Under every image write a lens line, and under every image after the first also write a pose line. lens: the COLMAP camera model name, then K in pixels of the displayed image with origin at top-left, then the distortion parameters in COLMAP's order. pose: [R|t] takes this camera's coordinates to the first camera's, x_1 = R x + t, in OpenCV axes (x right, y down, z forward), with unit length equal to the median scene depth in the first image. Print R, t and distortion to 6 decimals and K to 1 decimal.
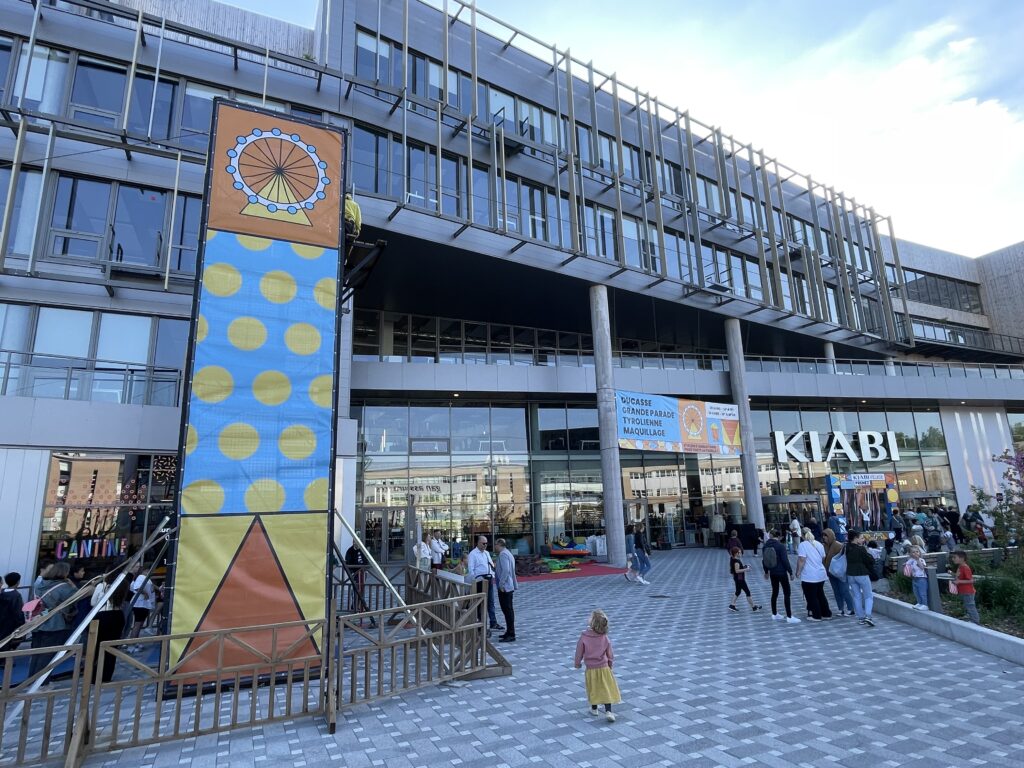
lens RADIAL K [[559.6, 0, 512.0], [0, 559.6, 384.0], [0, 0, 1]] dist [0.006021, 0.000067]
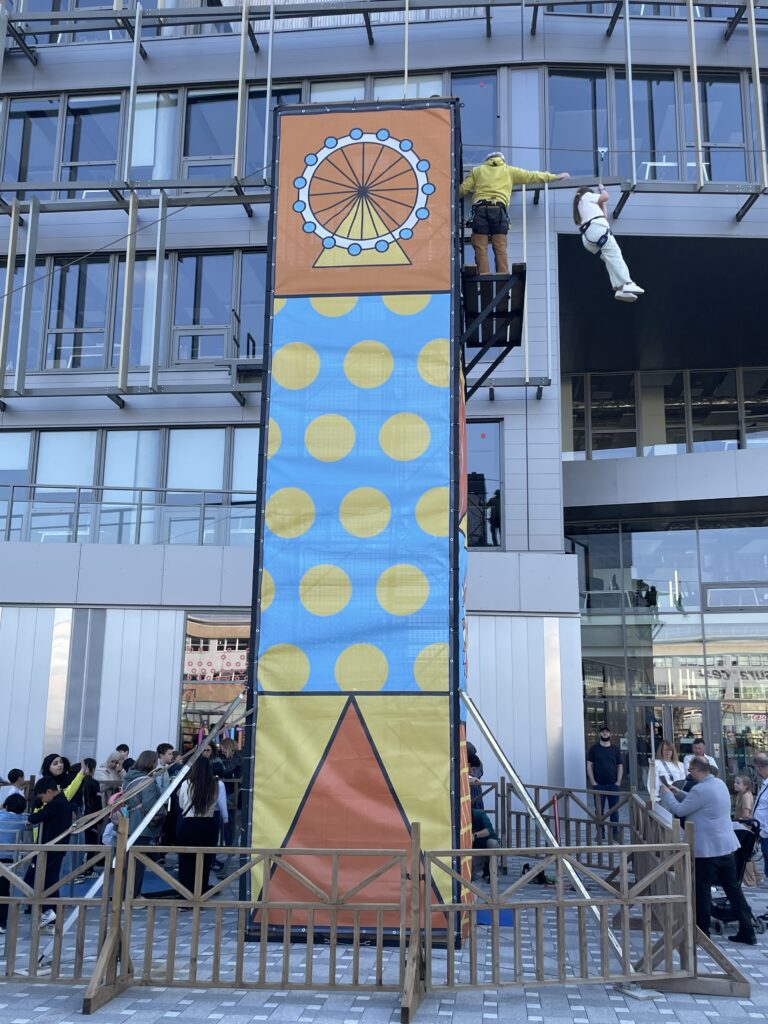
lens RADIAL K [[922.9, 0, 384.0], [0, 922.9, 512.0], [0, 0, 1]] dist [0.098184, -0.098240]
pose [[0.871984, -0.067832, -0.484812, 0.126785], [0.076273, 0.997084, -0.002320, 0.009803], [0.483556, -0.034955, 0.874615, 0.016114]]
